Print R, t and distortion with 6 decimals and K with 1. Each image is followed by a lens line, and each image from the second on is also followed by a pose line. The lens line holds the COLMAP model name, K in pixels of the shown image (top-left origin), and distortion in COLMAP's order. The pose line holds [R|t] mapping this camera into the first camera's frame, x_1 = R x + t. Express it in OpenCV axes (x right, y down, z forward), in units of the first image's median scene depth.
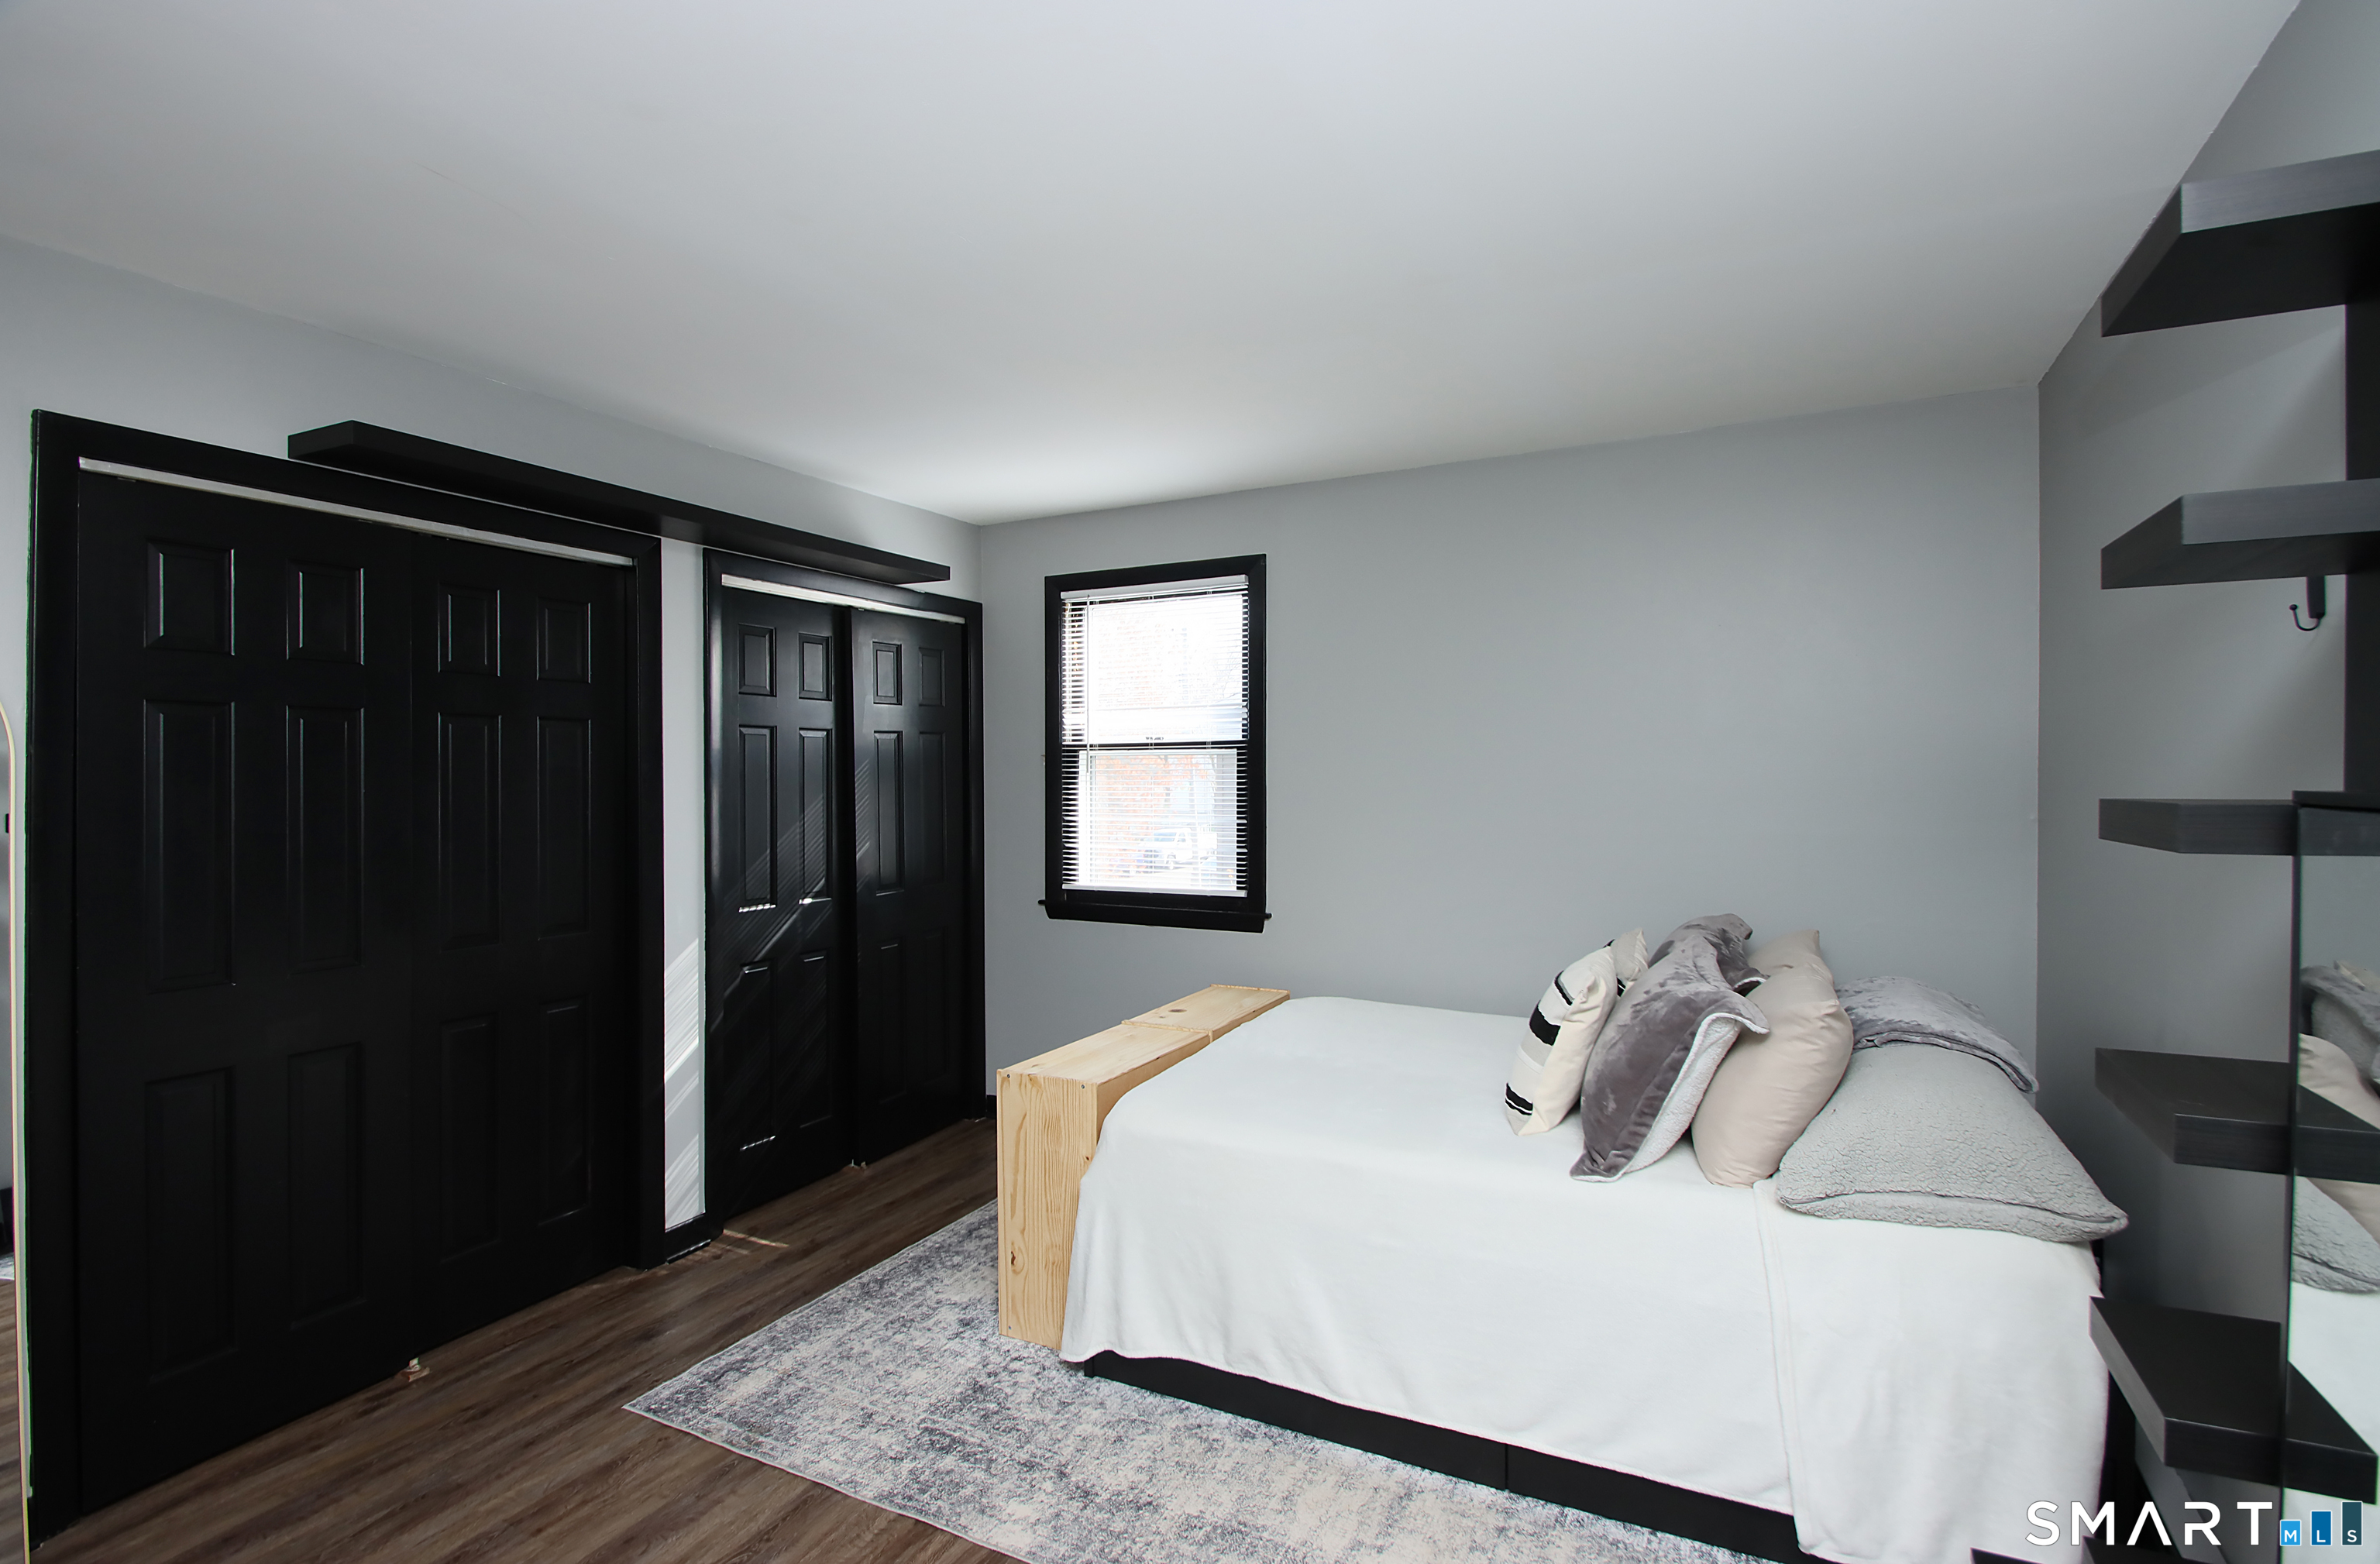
lens RADIAL K [[1082.4, 0, 1194.7], [0, 1082.4, 794.7], [0, 0, 1]] dist [0.017801, -0.020795]
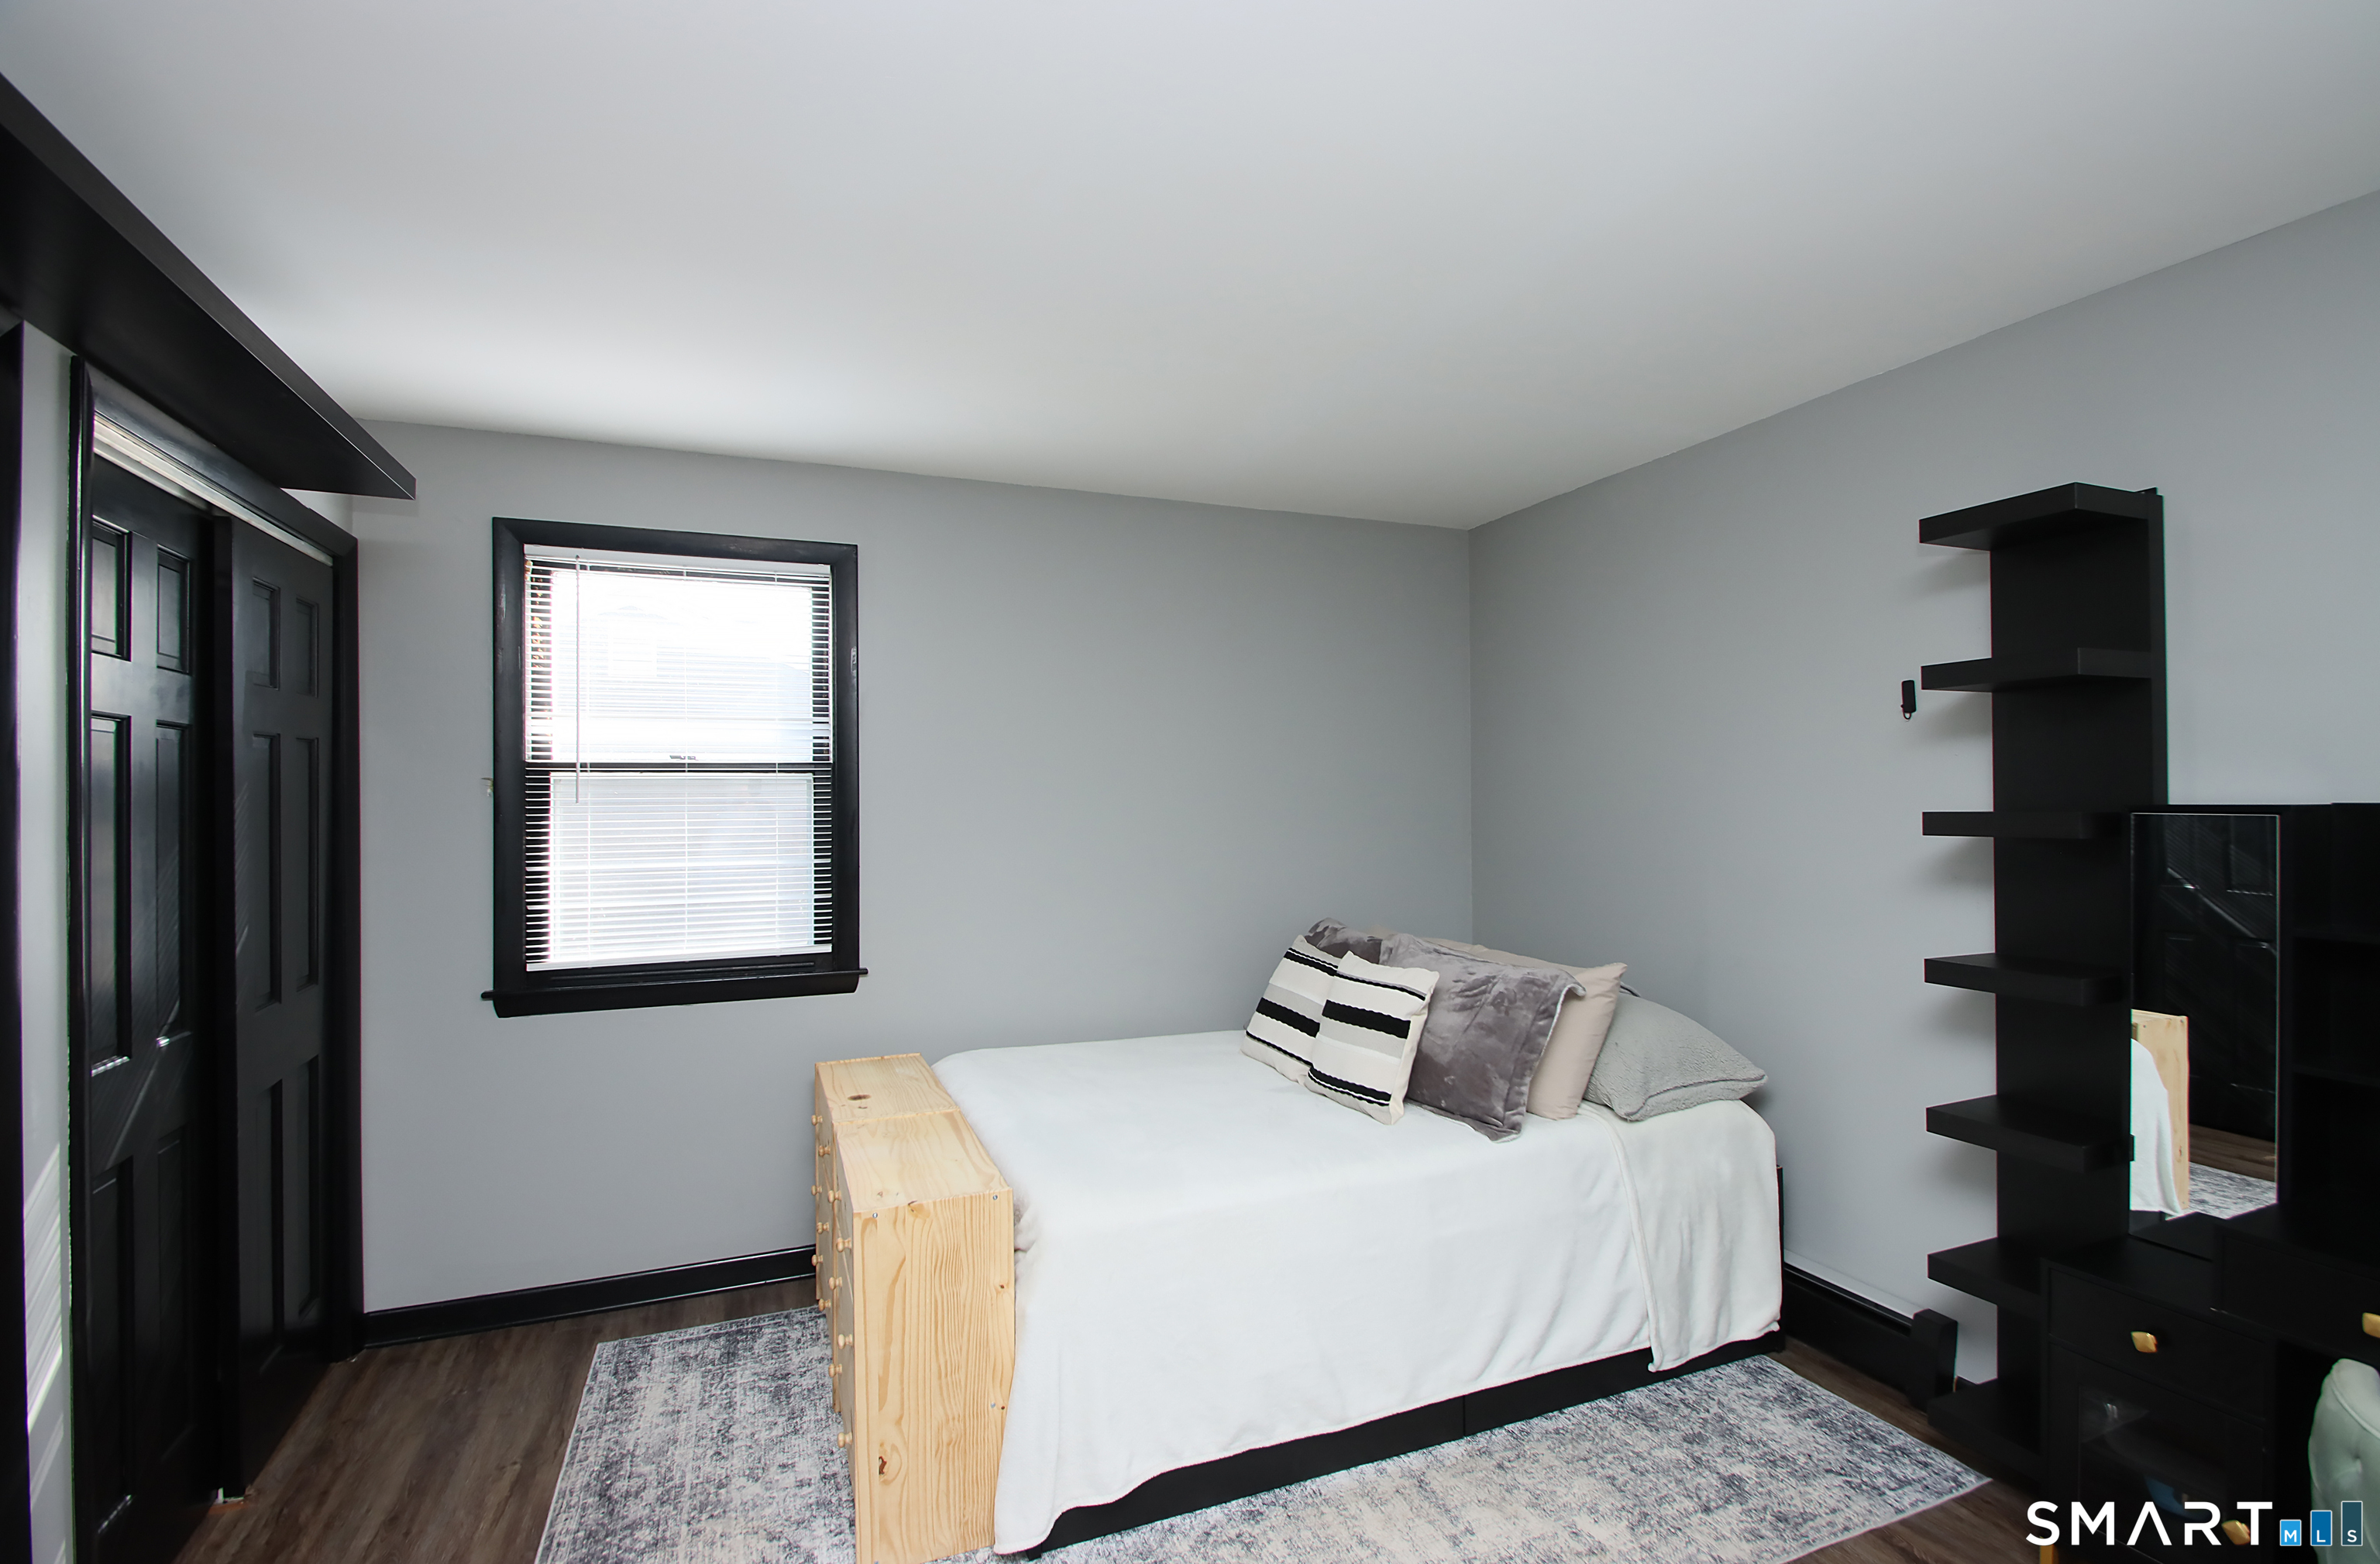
lens RADIAL K [[1099.6, 0, 1202.6], [0, 1099.6, 793.1], [0, 0, 1]] dist [0.025277, -0.025037]
pose [[0.661666, 0.001642, 0.749797, -0.438411], [0.018673, 0.999651, -0.018667, -0.006628], [-0.749566, 0.026352, 0.661405, 0.247731]]
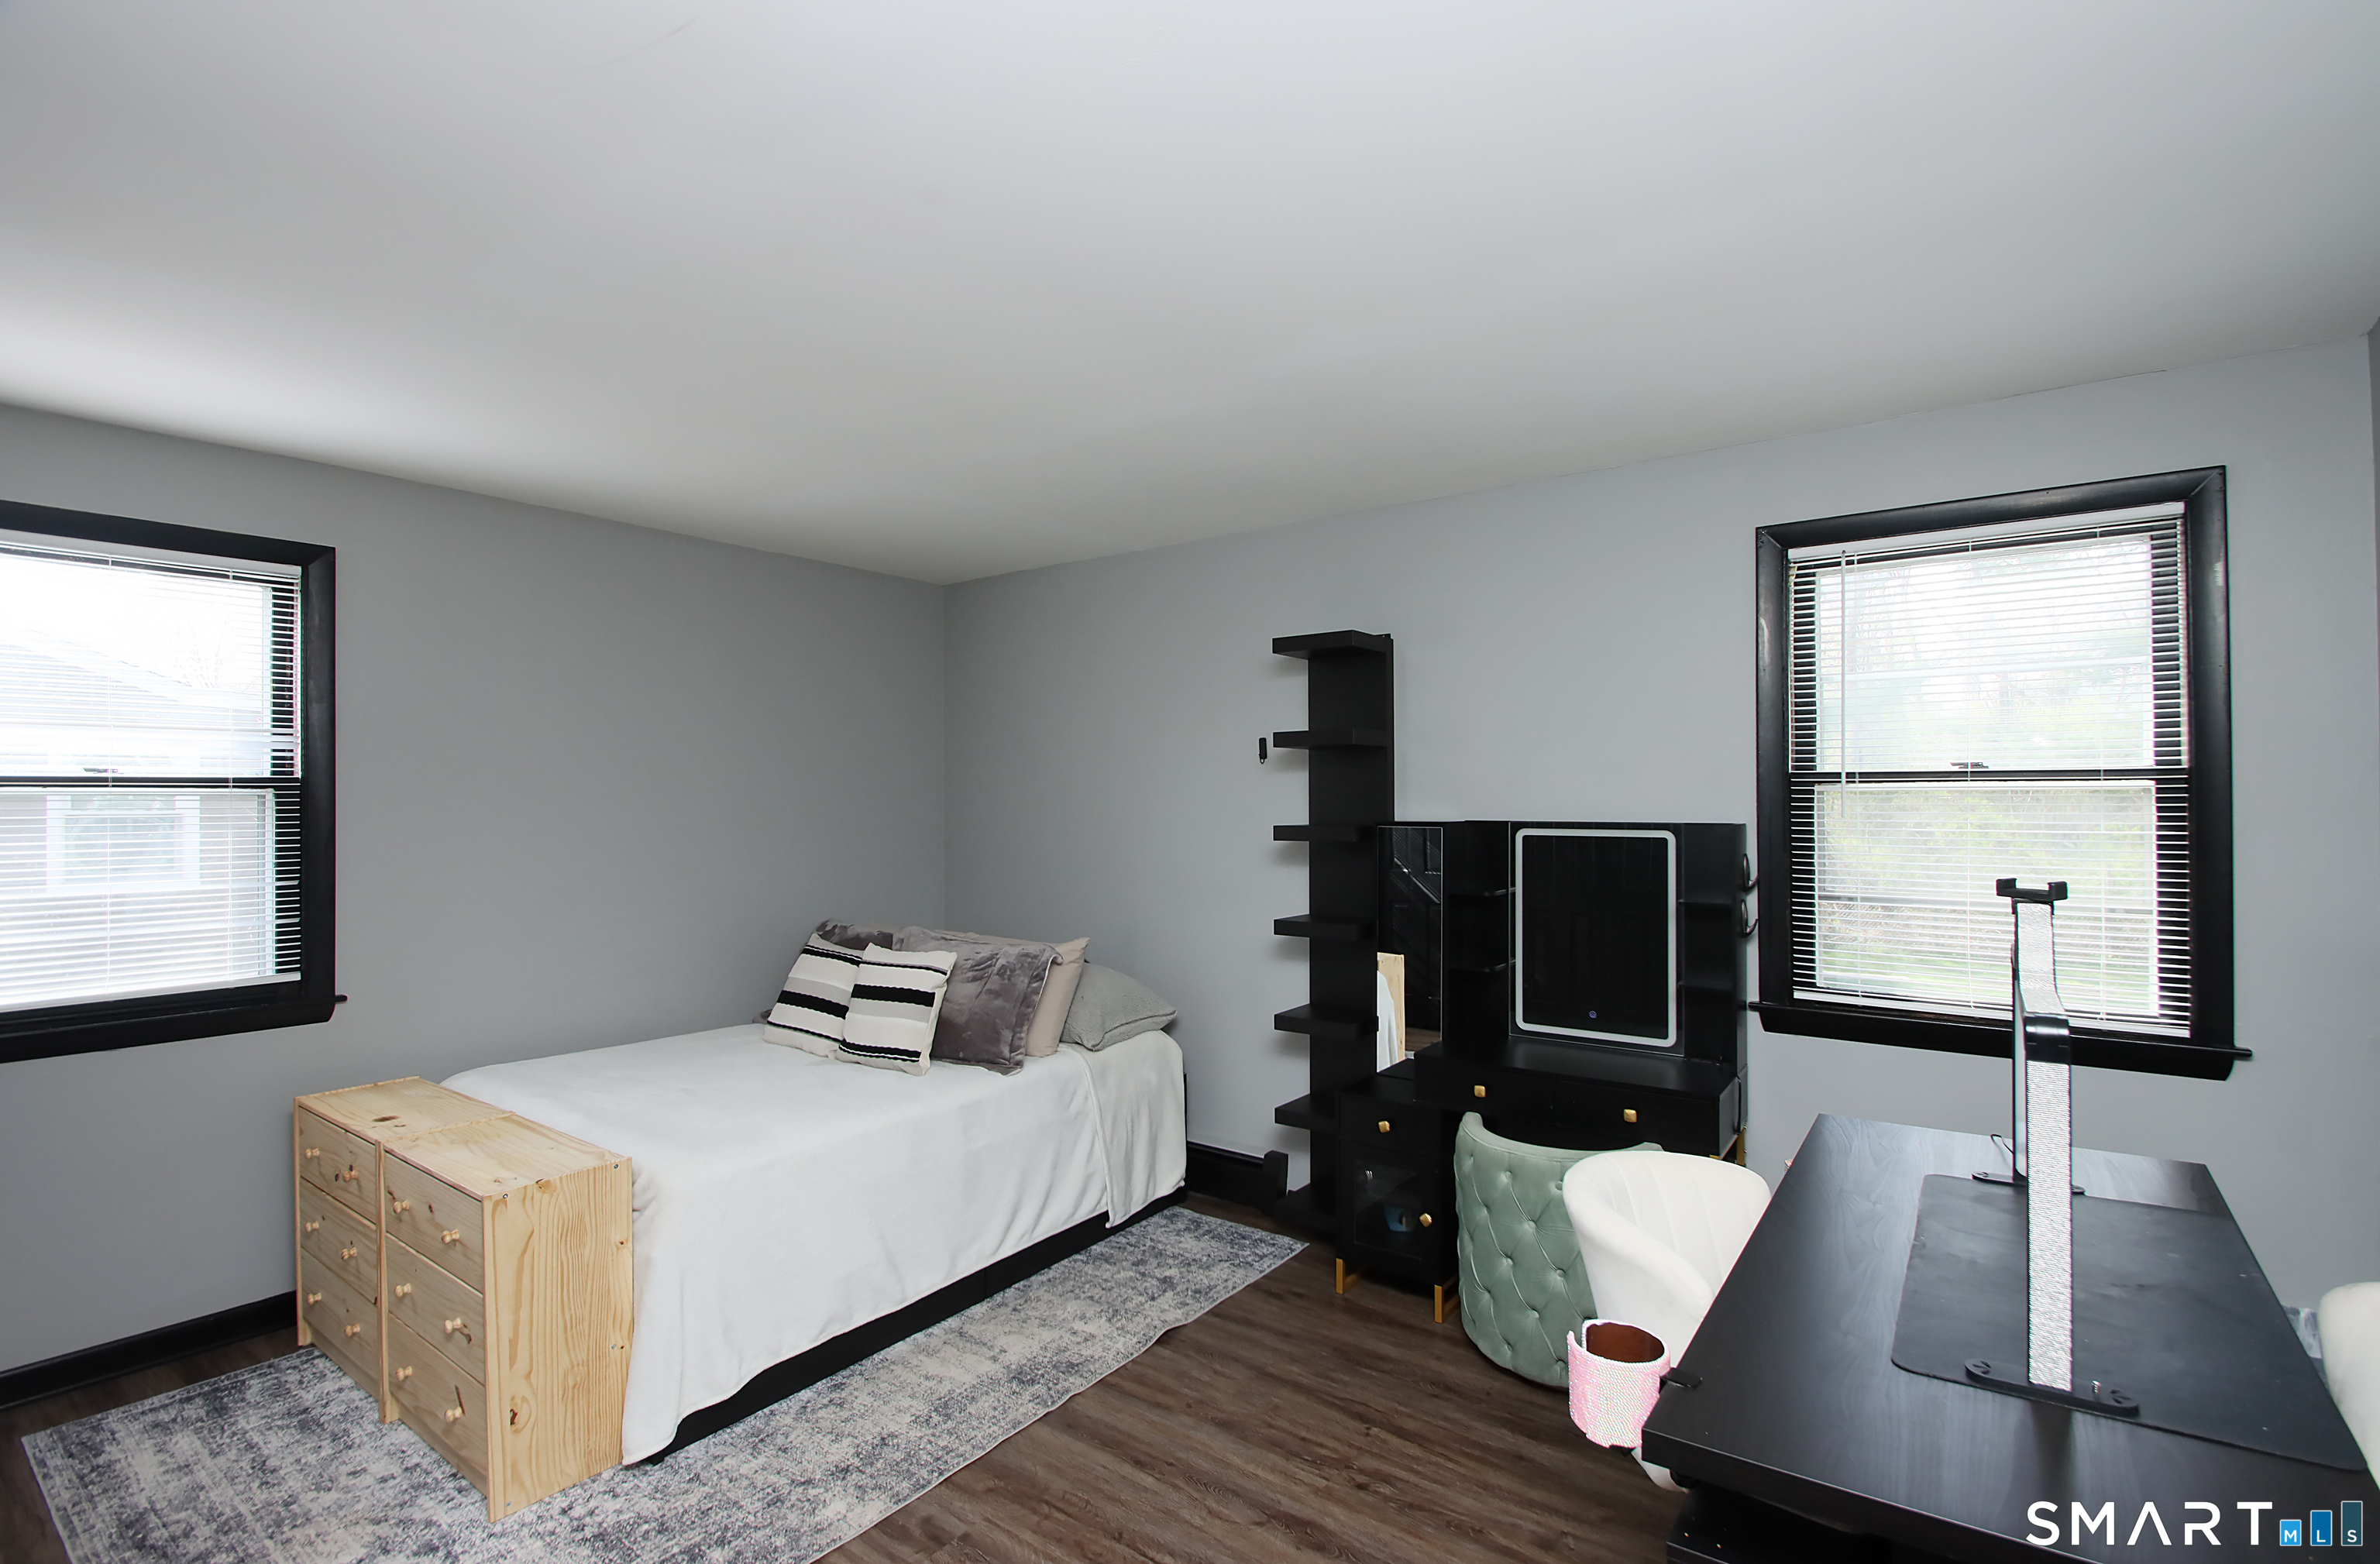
lens RADIAL K [[1096.1, 0, 1196.4], [0, 1096.1, 793.9], [0, 0, 1]] dist [0.008566, -0.014767]
pose [[0.183139, 0.006194, 0.983068, -0.667601], [0.020460, 0.999740, -0.010111, -0.019665], [-0.982874, 0.021966, 0.182965, 0.245522]]
